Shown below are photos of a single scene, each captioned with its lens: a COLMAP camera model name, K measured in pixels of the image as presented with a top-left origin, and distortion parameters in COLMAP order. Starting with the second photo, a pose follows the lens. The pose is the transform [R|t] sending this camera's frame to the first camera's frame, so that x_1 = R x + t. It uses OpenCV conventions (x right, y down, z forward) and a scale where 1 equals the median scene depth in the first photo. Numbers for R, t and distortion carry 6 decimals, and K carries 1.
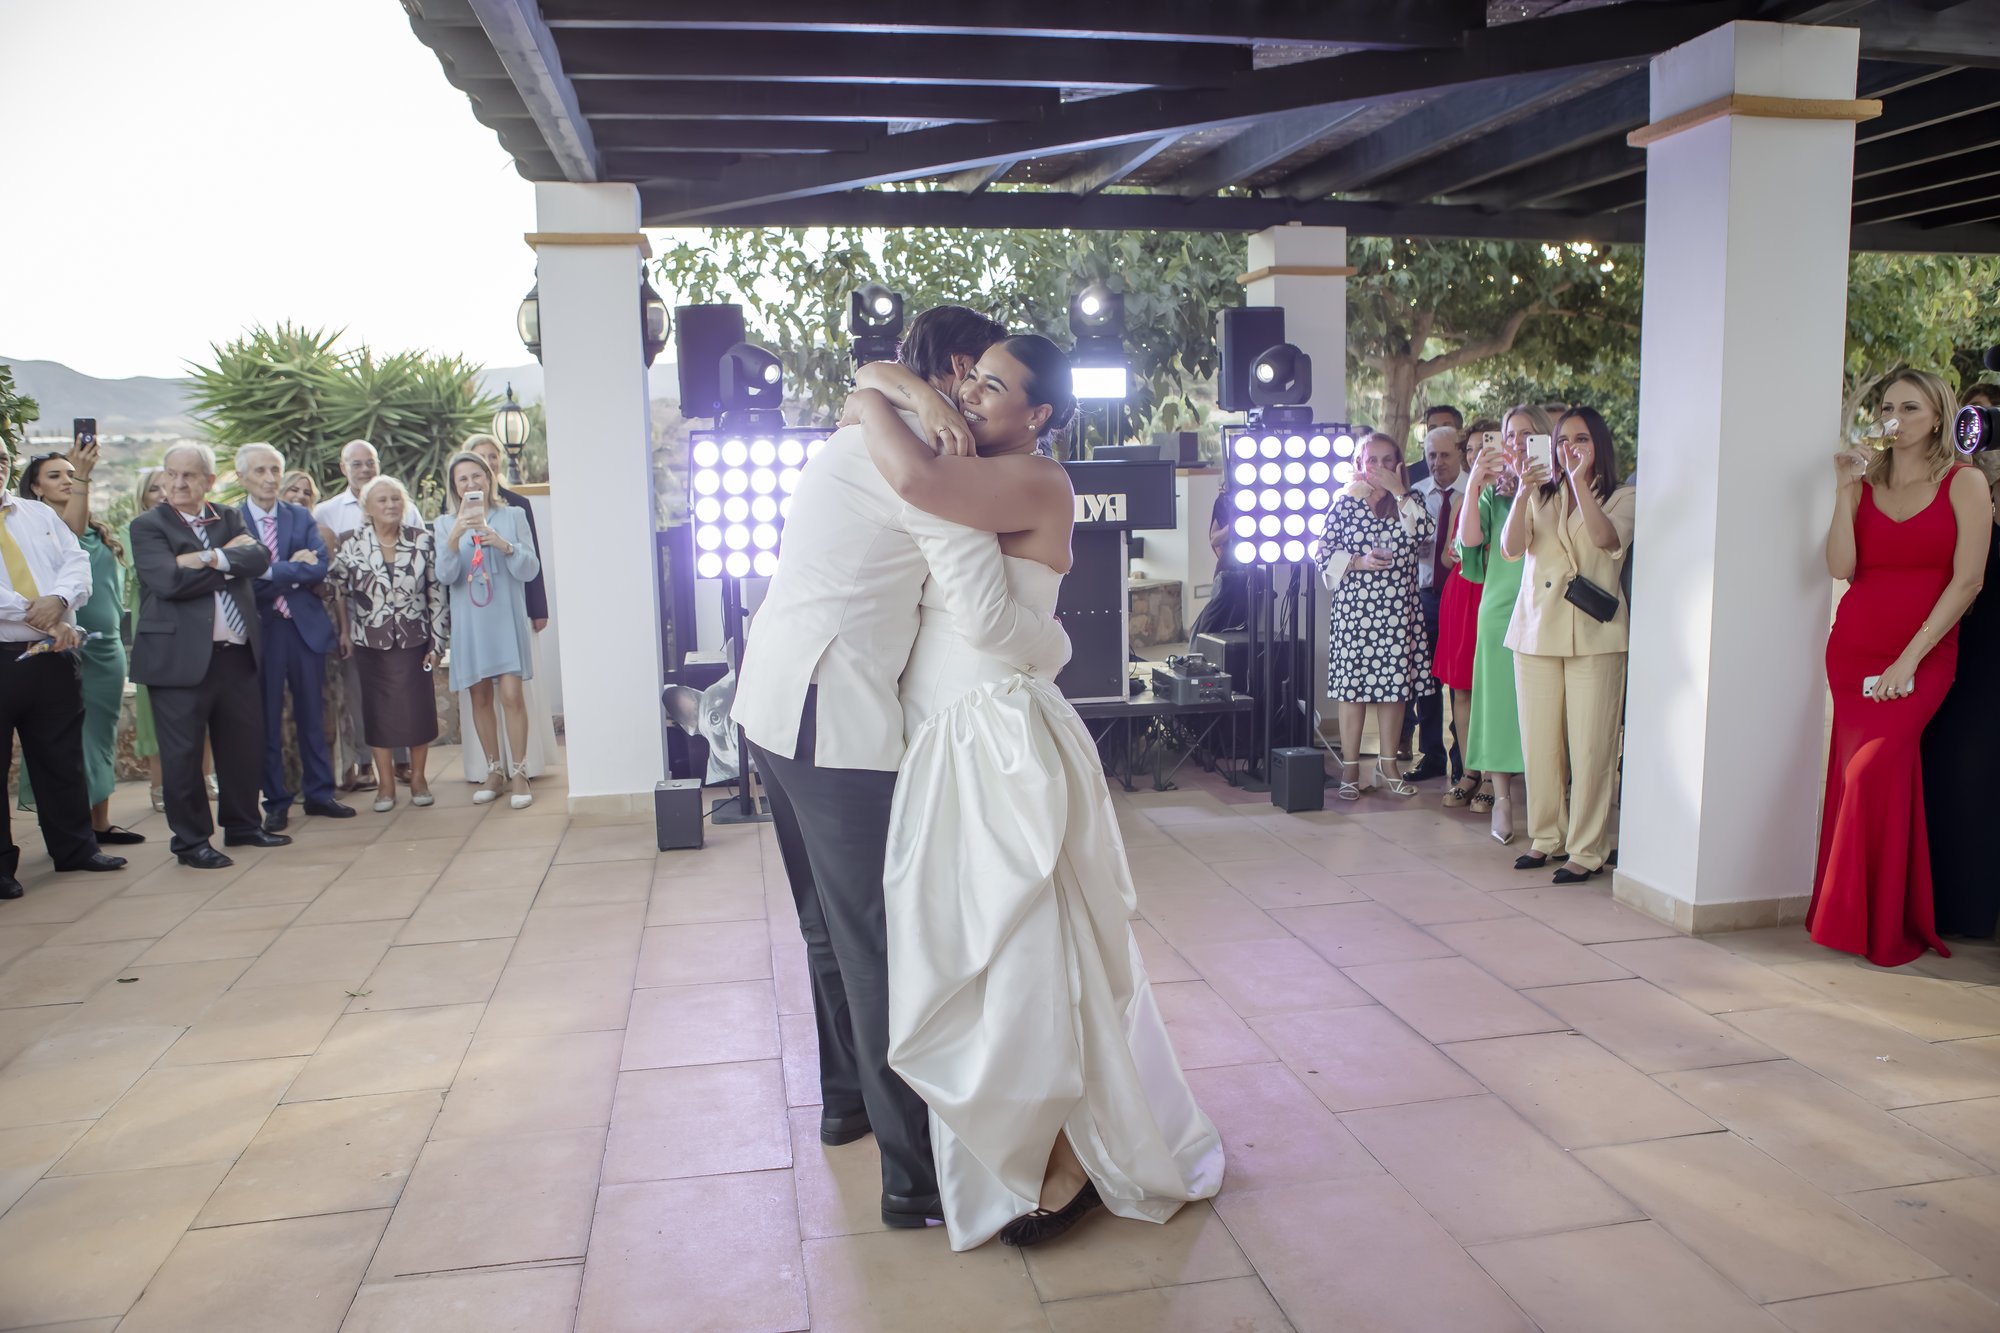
lens RADIAL K [[1447.1, 0, 1010.3], [0, 1447.1, 657.2], [0, 0, 1]] dist [-0.025673, 0.016933]
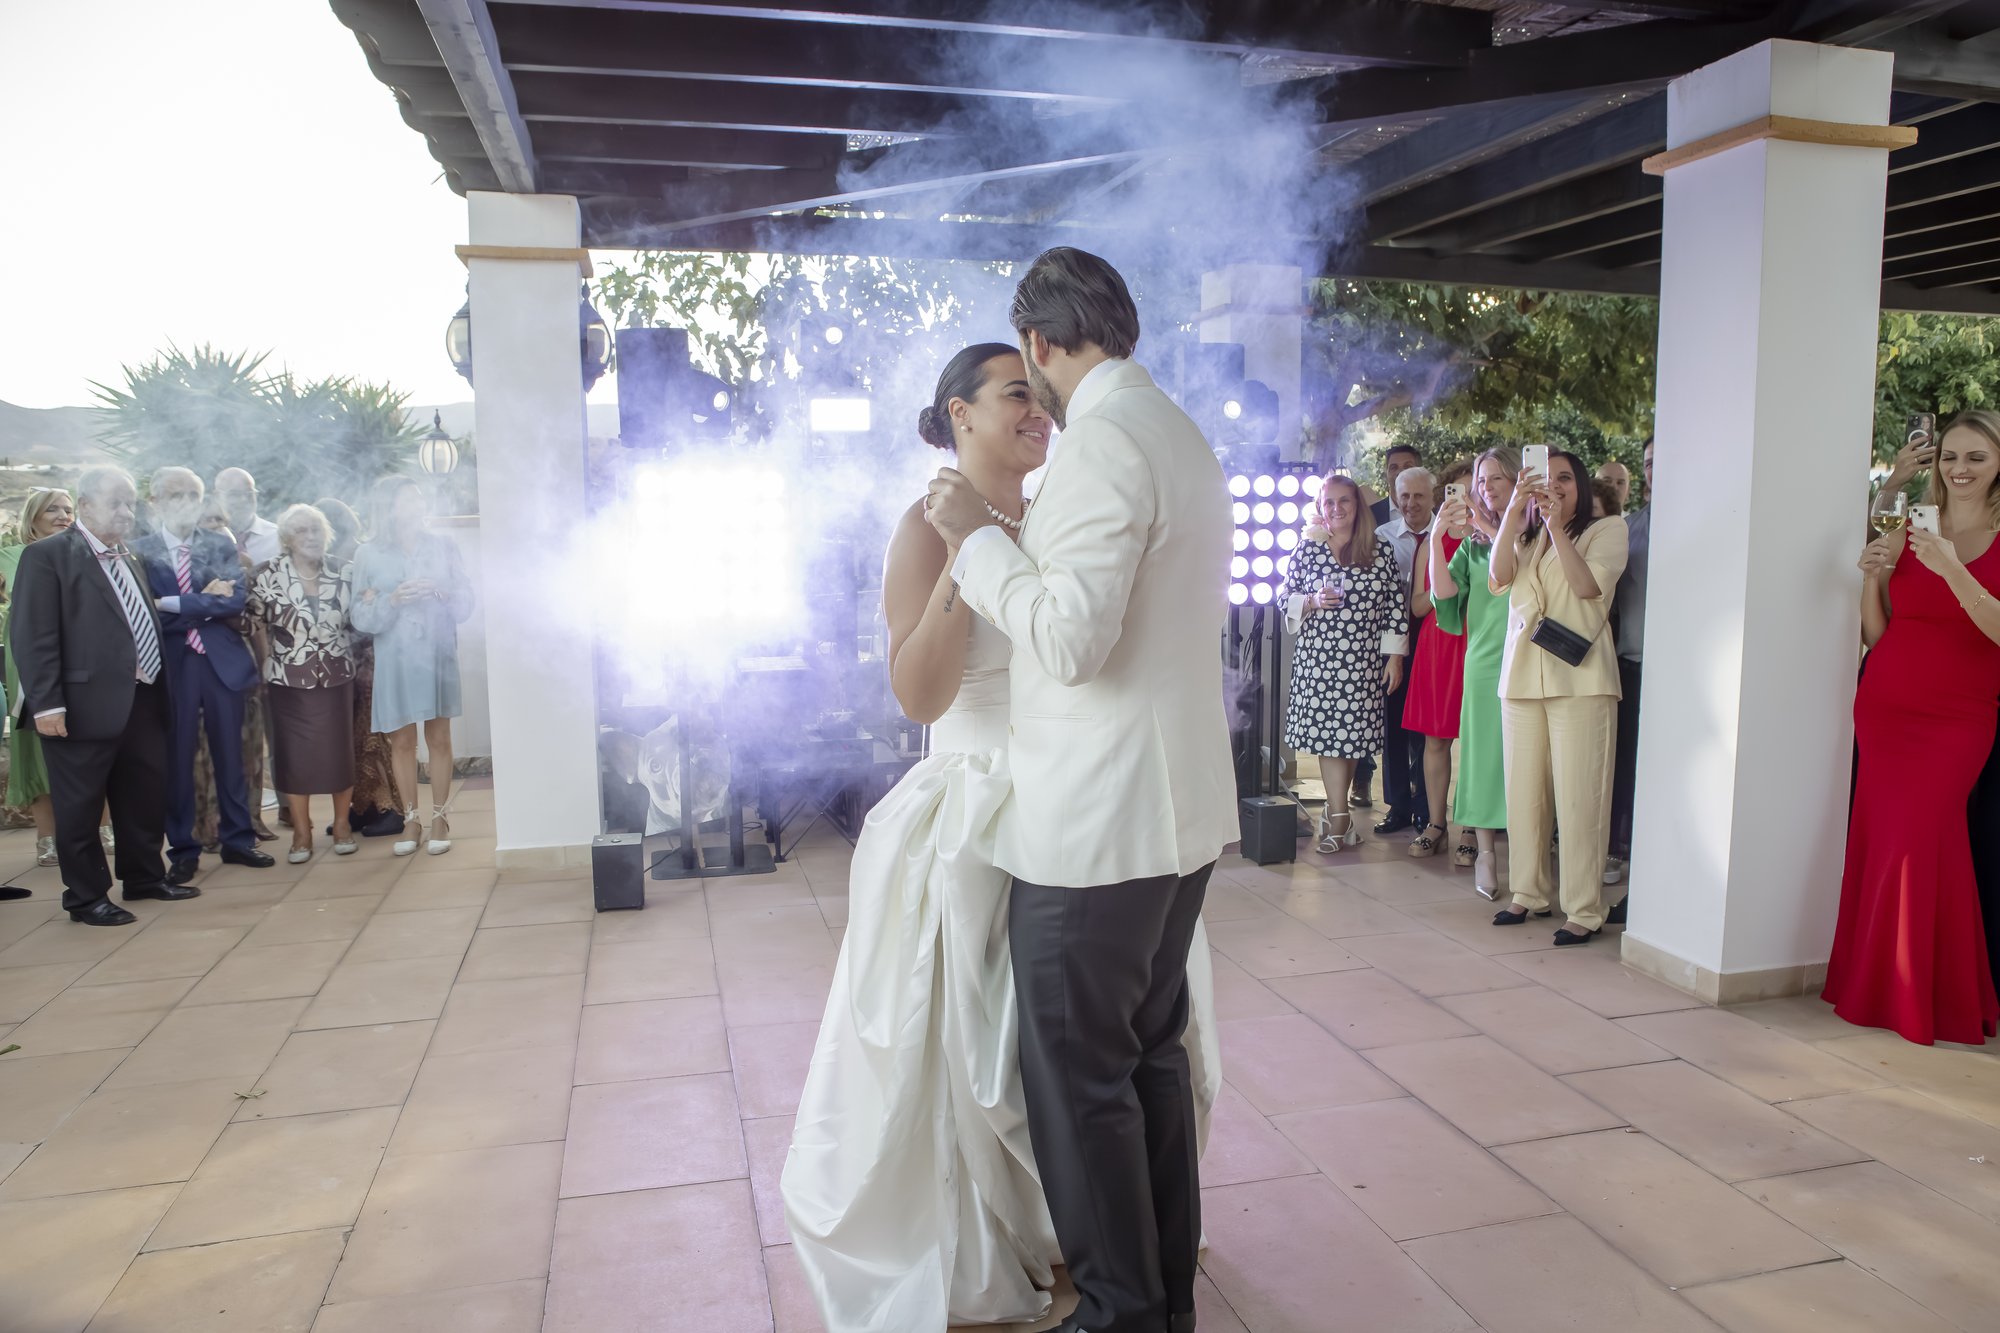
lens RADIAL K [[1373.8, 0, 1012.2], [0, 1373.8, 667.8], [0, 0, 1]] dist [-0.048339, 0.034619]
pose [[0.997845, 0.005459, 0.065383, -0.038262], [-0.004470, 0.999874, -0.015264, -0.010369], [-0.065458, 0.014939, 0.997744, 0.116630]]
